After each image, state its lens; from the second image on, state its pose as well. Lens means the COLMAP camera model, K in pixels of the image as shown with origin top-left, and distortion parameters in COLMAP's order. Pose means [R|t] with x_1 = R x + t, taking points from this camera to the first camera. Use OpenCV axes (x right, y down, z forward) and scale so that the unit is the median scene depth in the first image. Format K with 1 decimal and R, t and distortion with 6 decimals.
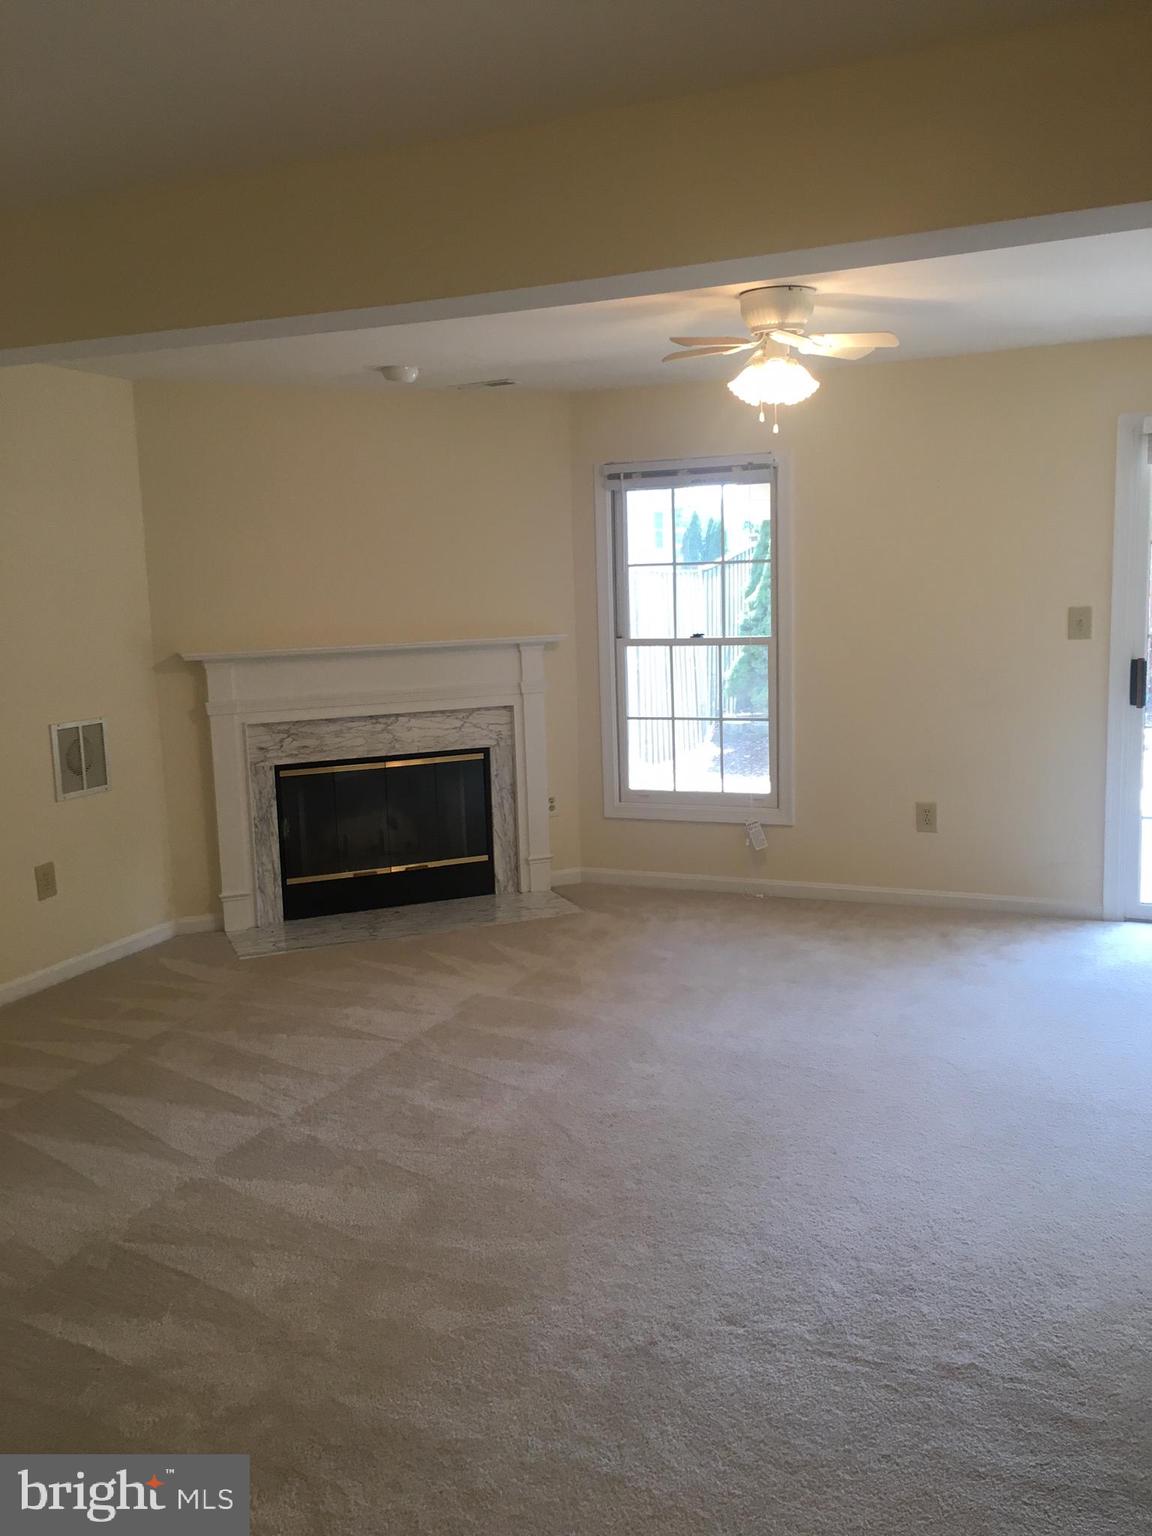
lens RADIAL K [[1303.4, 0, 574.5], [0, 1303.4, 744.0], [0, 0, 1]] dist [0.097512, -0.124419]
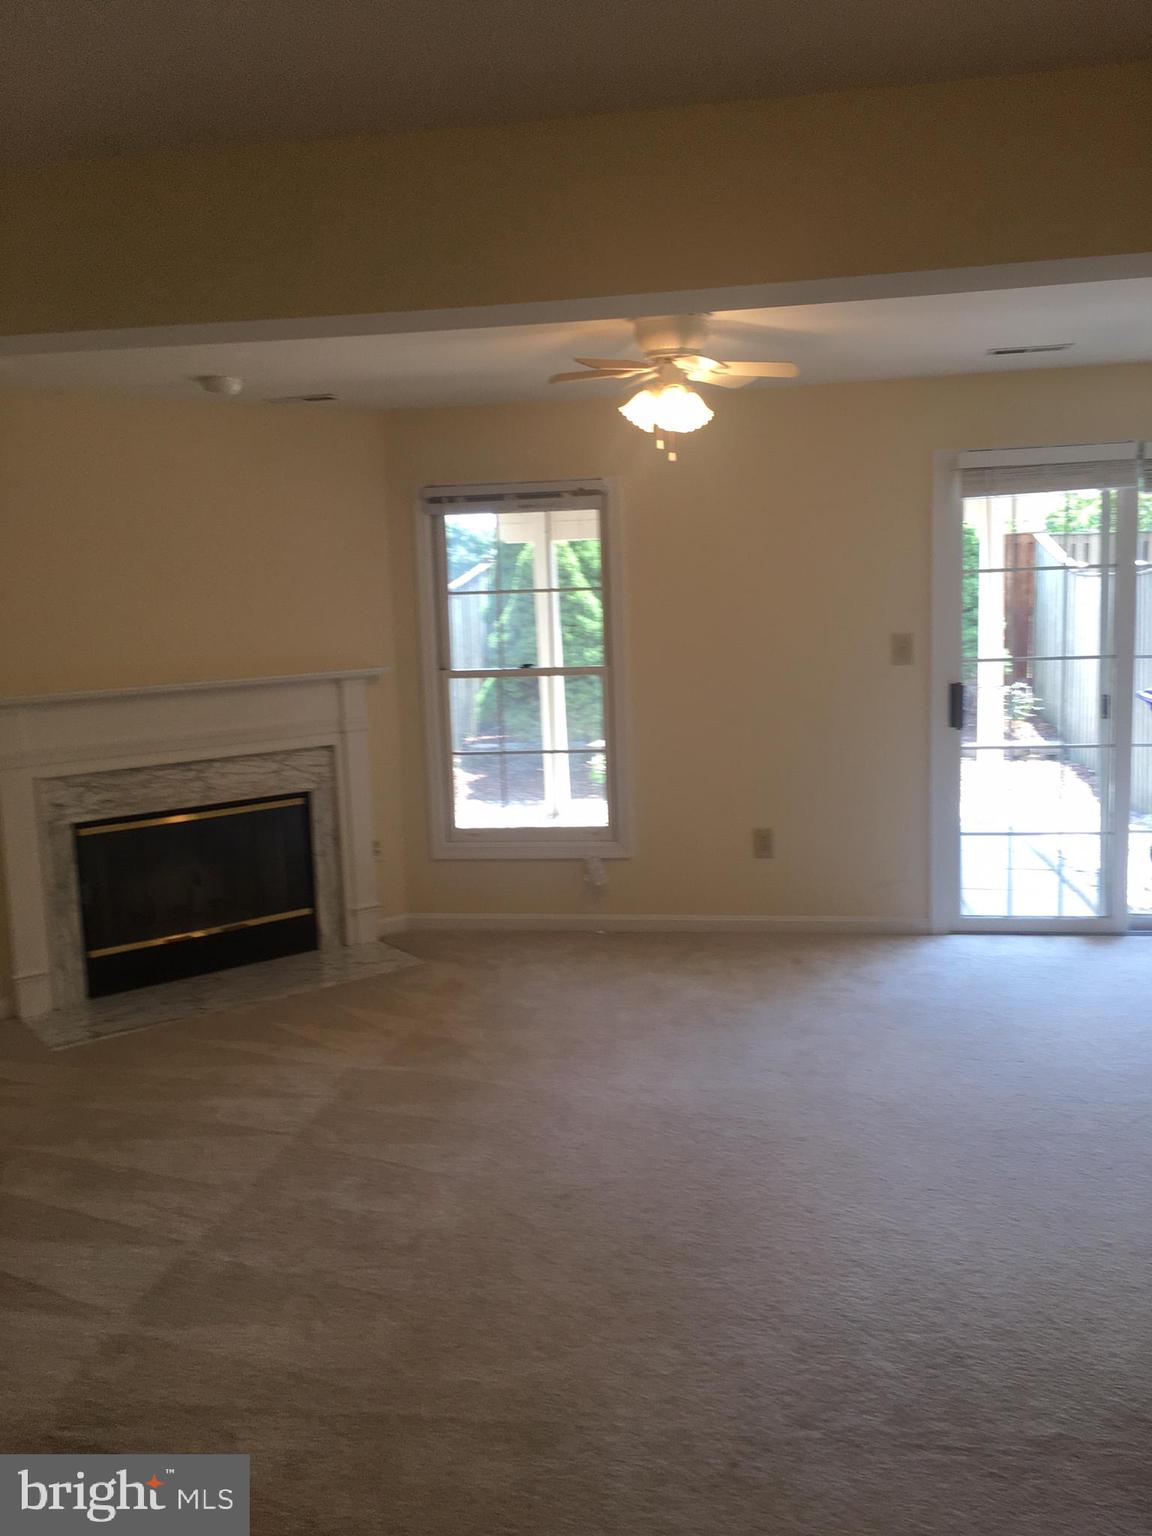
lens RADIAL K [[1303.4, 0, 574.5], [0, 1303.4, 744.0], [0, 0, 1]] dist [0.097512, -0.124419]
pose [[0.970134, -0.032567, 0.240374, -0.116780], [0.036013, 0.999302, -0.009952, -0.016277], [-0.239882, 0.018312, 0.970629, 0.063827]]
